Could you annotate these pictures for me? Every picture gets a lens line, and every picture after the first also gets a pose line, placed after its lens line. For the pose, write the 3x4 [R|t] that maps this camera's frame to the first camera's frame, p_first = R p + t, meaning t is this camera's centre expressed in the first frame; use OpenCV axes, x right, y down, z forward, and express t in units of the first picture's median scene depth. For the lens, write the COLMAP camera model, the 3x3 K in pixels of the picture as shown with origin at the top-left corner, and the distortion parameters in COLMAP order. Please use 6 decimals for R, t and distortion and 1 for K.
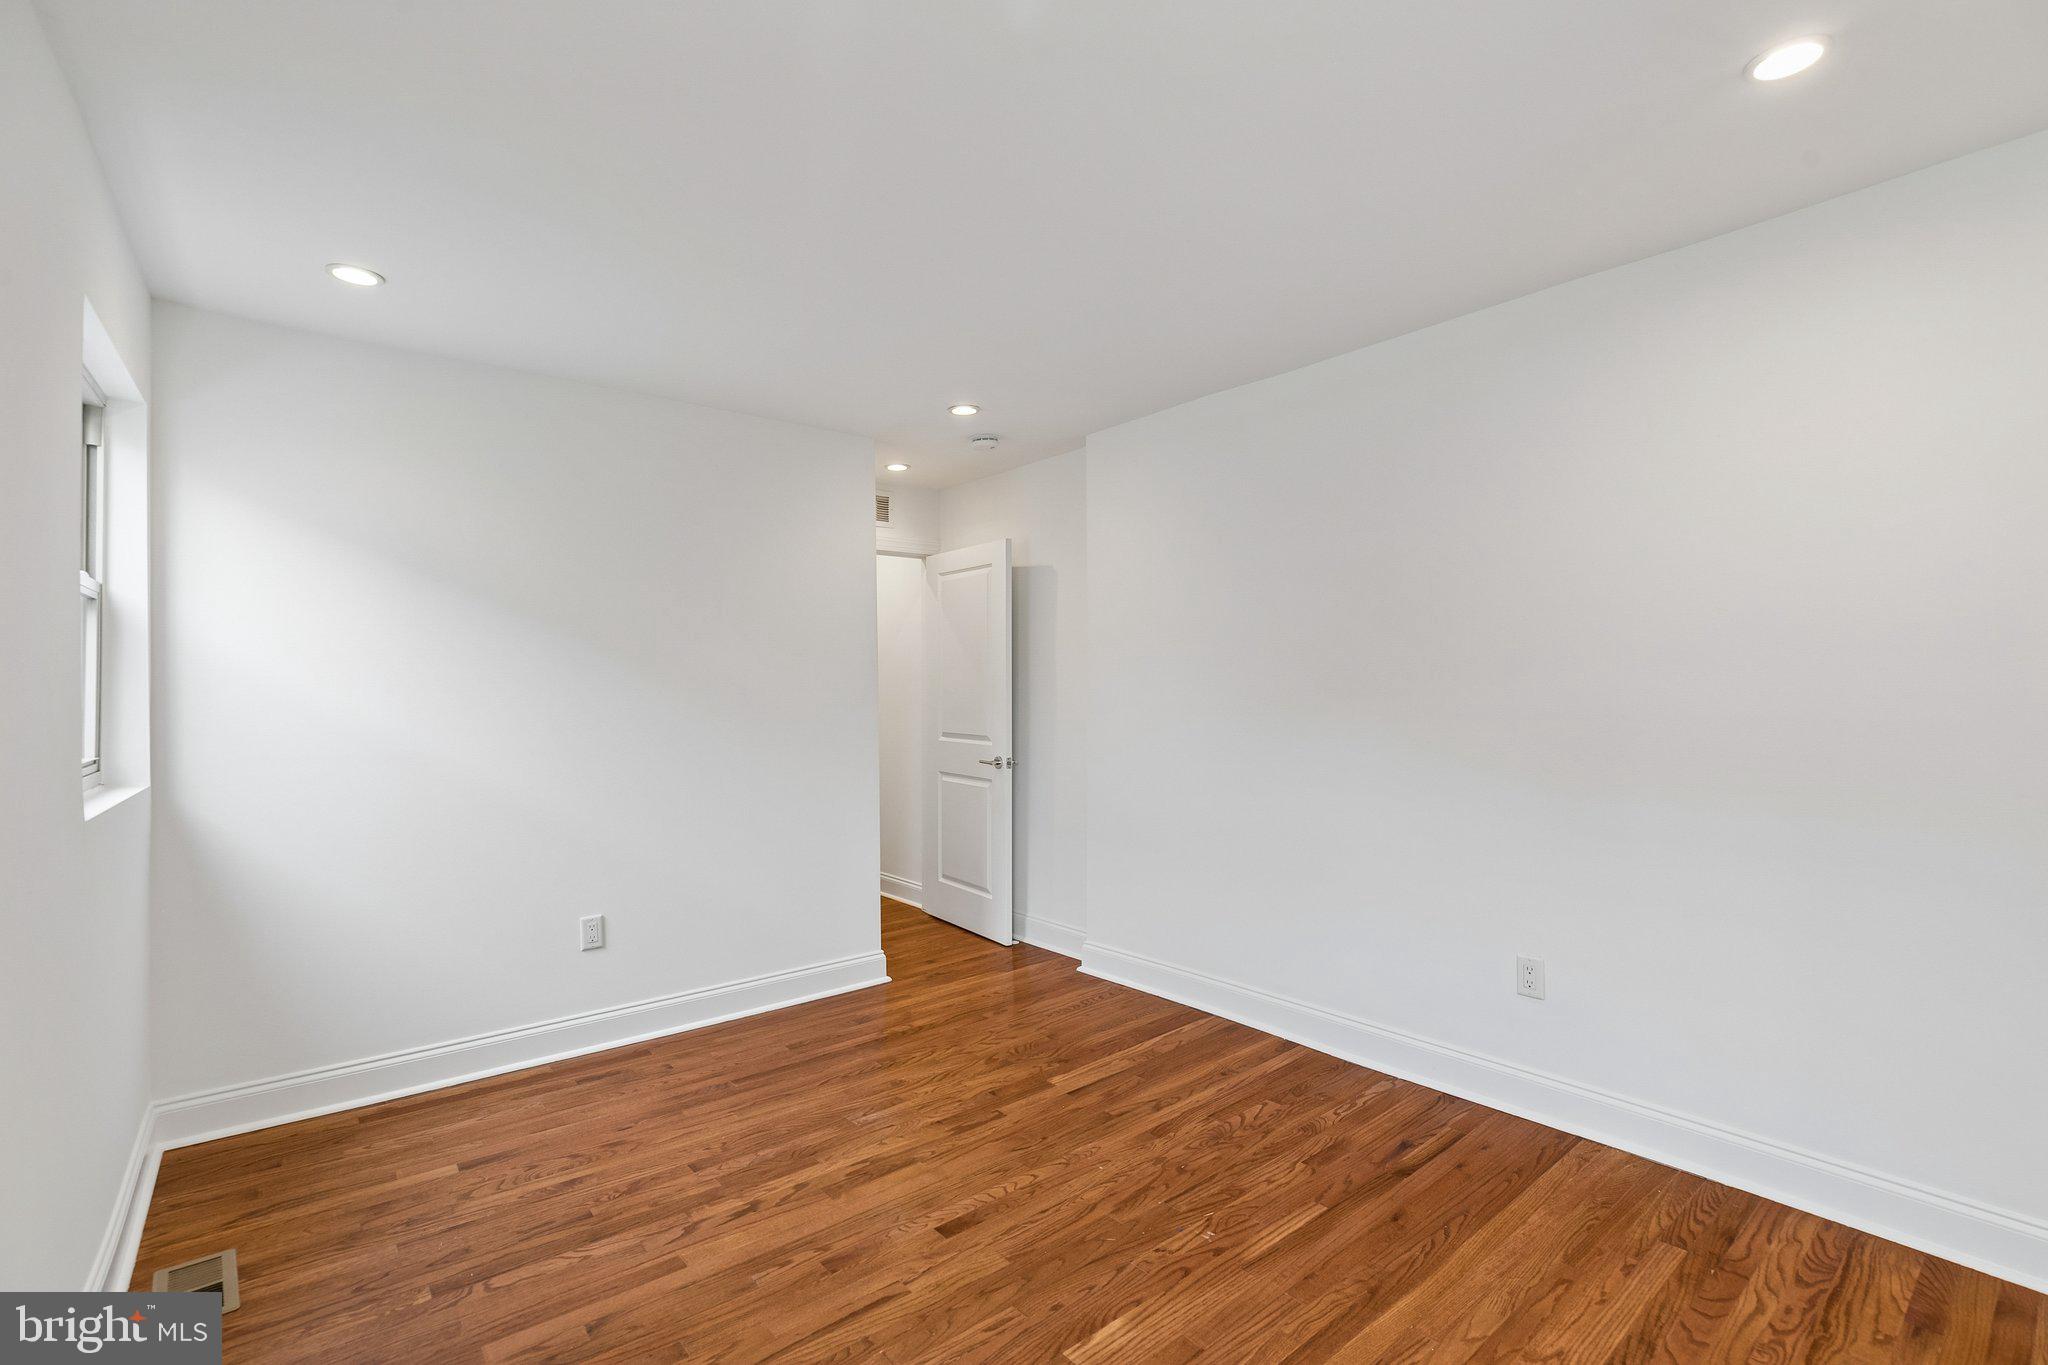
lens RADIAL K [[933.6, 0, 1015.6], [0, 933.6, 708.6], [0, 0, 1]] dist [0.006357, -0.000754]
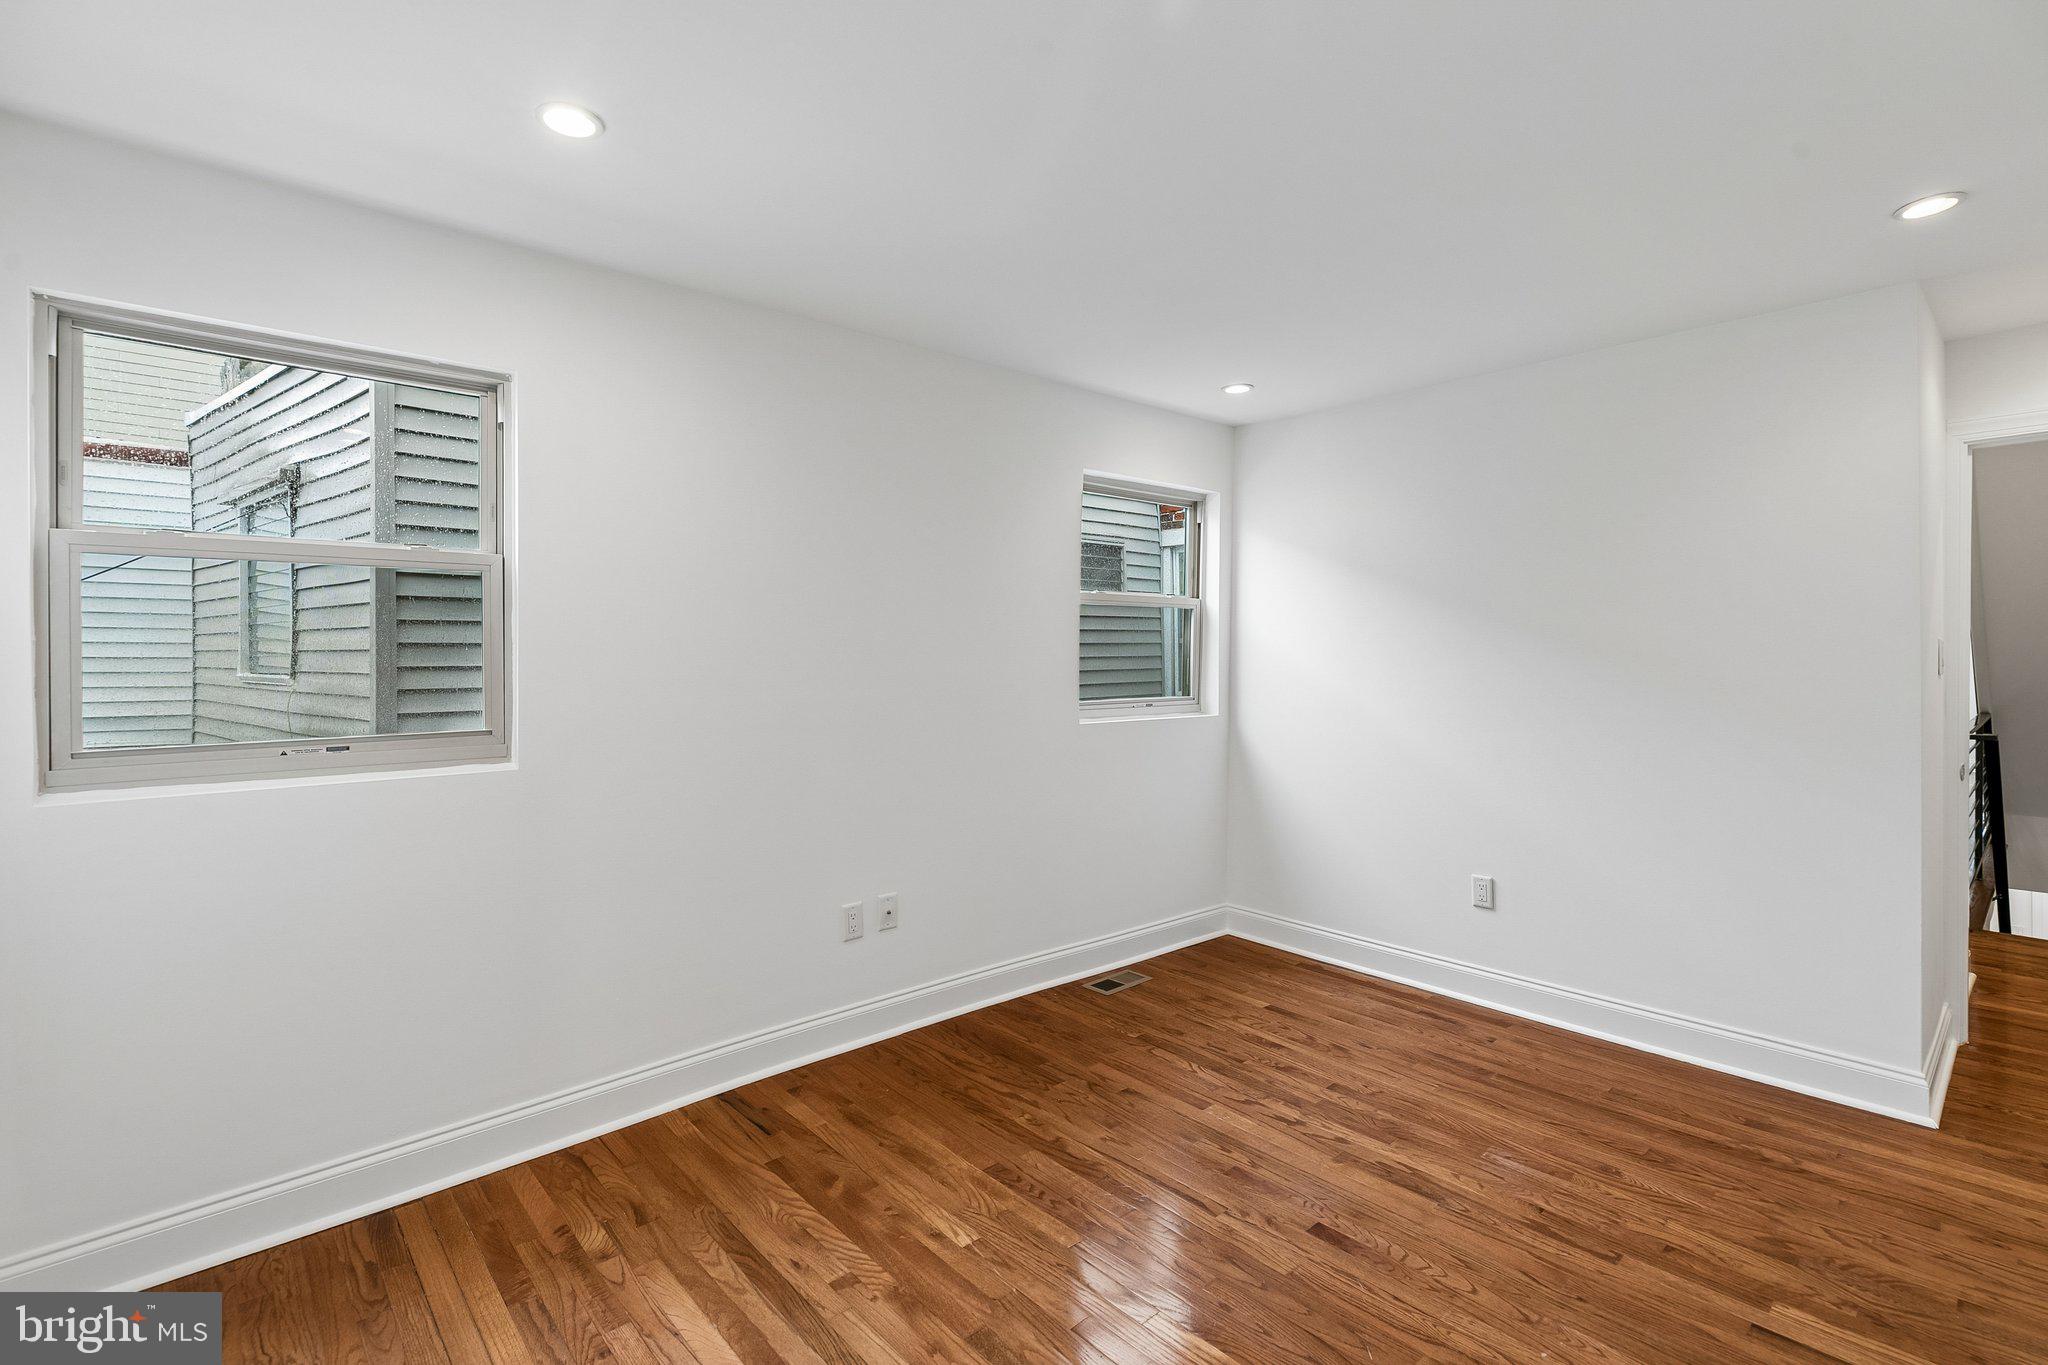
lens RADIAL K [[933.6, 0, 1010.6], [0, 933.6, 649.5], [0, 0, 1]] dist [0.006357, -0.000754]
pose [[0.038499, 0.000431, -0.999259, 0.783624], [-0.022639, 0.999744, -0.000441, -0.029010], [0.999002, 0.022639, 0.038498, 0.564126]]
